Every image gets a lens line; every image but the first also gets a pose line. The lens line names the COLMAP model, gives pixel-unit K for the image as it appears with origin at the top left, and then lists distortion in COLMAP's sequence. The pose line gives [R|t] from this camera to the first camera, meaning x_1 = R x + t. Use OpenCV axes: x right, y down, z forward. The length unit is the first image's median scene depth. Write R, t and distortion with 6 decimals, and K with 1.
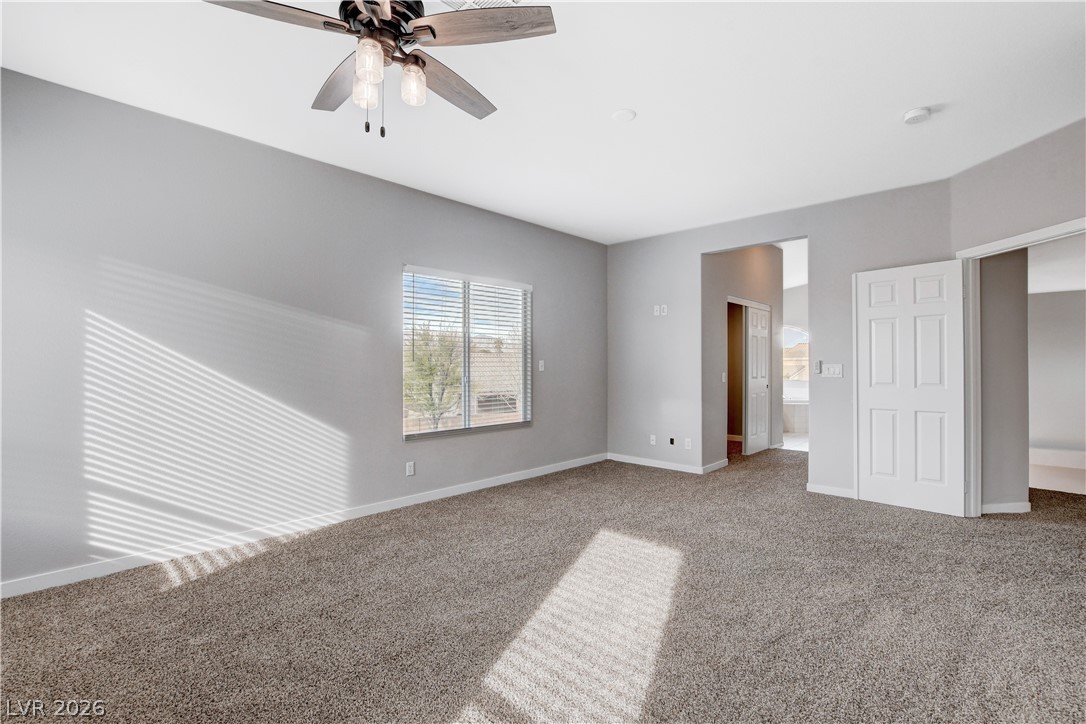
lens RADIAL K [[480.4, 0, 539.8], [0, 480.4, 361.1], [0, 0, 1]] dist [-0.023718, 0.000556]
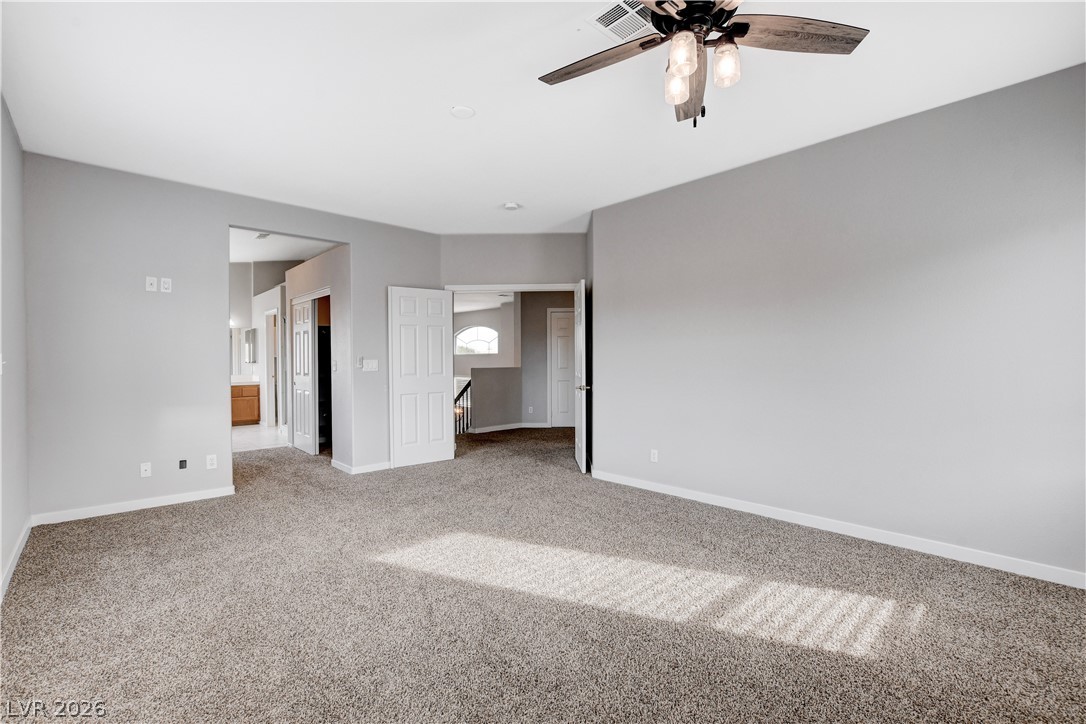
lens RADIAL K [[480.4, 0, 539.8], [0, 480.4, 361.1], [0, 0, 1]] dist [-0.023718, 0.000556]
pose [[0.063330, -0.005064, 0.997980, -0.678949], [-0.002963, 0.999982, 0.005262, 0.002872], [-0.997988, -0.003291, 0.063314, 0.648798]]
